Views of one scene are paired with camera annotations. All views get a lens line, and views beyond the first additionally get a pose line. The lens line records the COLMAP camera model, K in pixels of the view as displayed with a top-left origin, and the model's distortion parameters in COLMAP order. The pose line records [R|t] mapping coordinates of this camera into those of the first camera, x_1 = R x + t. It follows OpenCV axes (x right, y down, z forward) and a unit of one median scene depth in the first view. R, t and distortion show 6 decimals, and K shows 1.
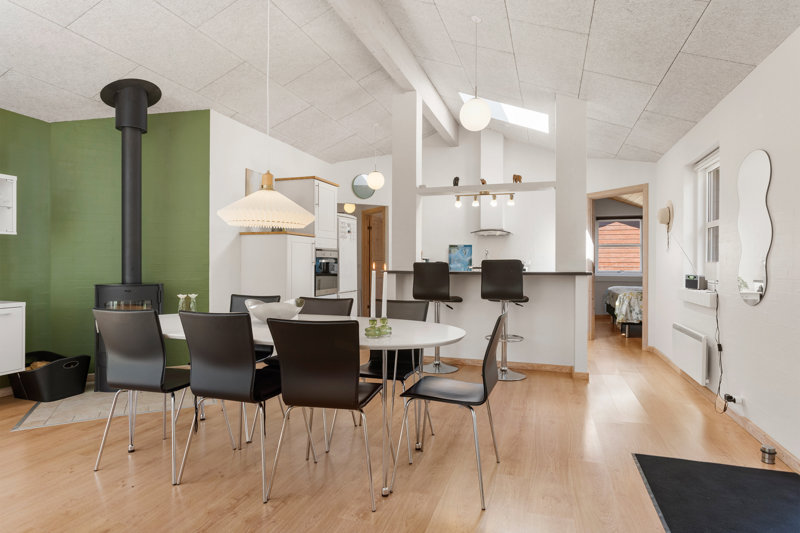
lens RADIAL K [[451.5, 0, 403.2], [0, 451.5, 263.6], [0, 0, 1]] dist [-0.003230, 0.000922]
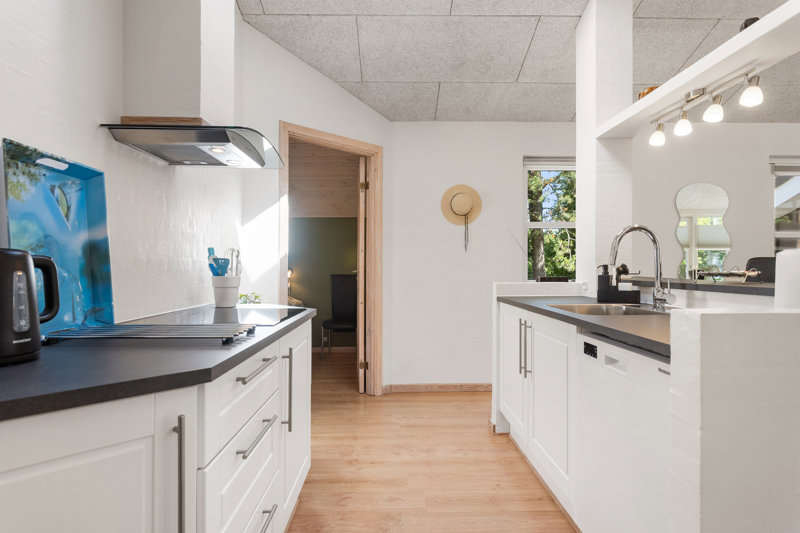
lens RADIAL K [[451.5, 0, 400.3], [0, 451.5, 267.9], [0, 0, 1]] dist [-0.003230, 0.000922]
pose [[-0.334073, -0.001062, 0.942547, -0.120051], [0.001842, 0.999997, 0.001780, 0.001397], [-0.942545, 0.002331, -0.334070, 1.399504]]
